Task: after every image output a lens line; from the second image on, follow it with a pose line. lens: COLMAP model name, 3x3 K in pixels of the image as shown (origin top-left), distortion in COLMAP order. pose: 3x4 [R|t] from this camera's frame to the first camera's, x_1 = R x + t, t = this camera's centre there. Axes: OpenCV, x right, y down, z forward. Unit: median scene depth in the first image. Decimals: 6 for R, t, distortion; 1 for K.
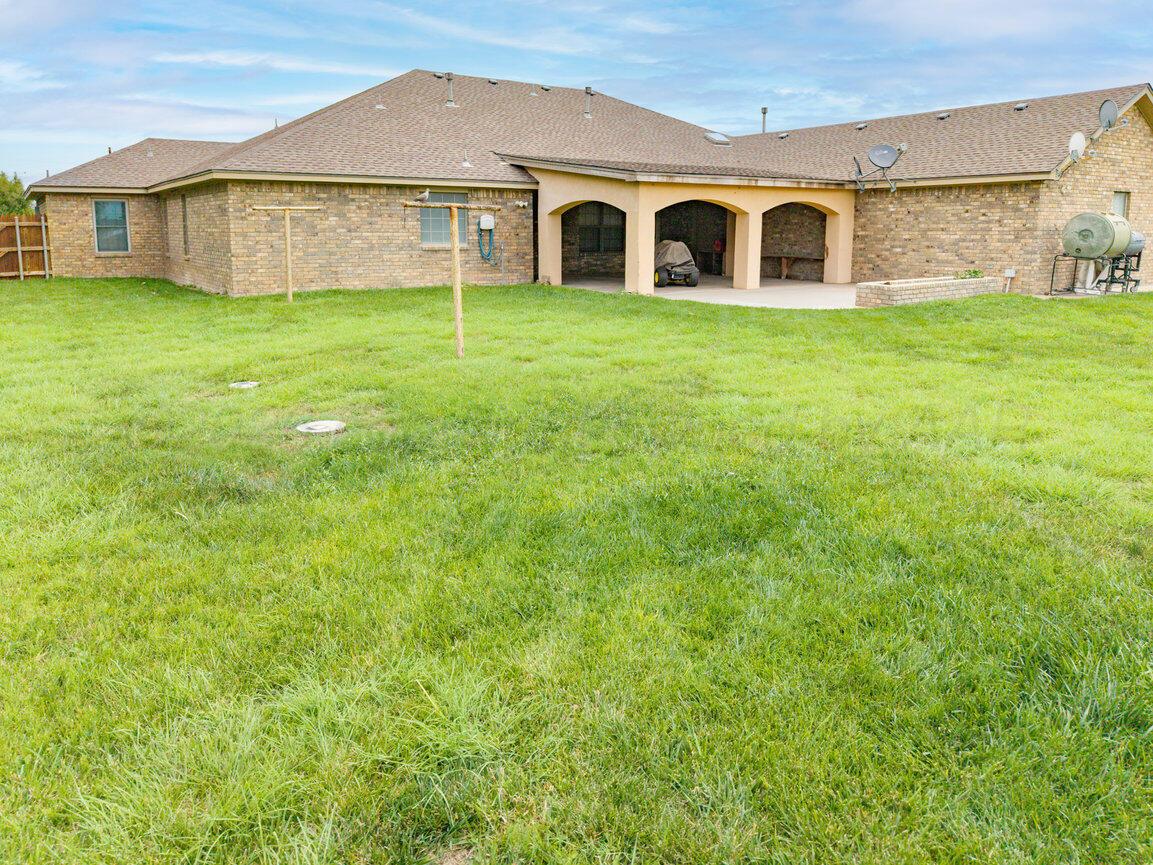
lens RADIAL K [[863.1, 0, 576.5], [0, 863.1, 432.5], [0, 0, 1]] dist [0.023639, -0.009962]
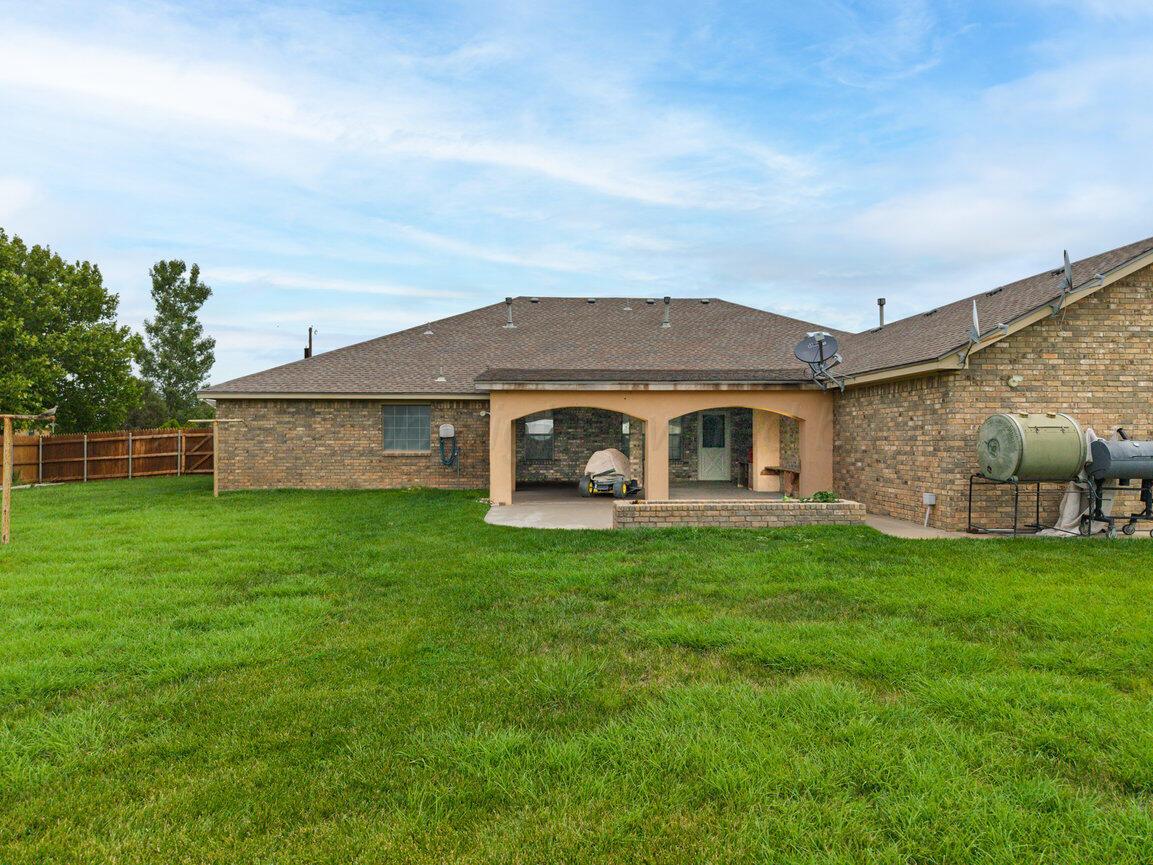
lens RADIAL K [[830.9, 0, 574.5], [0, 830.9, 464.4], [0, 0, 1]] dist [0.100891, -0.000876]
pose [[0.830509, 0.016954, -0.556747, 0.632333], [-0.126365, 0.979210, -0.158681, -0.064627], [0.542482, 0.202140, 0.815385, 0.275501]]
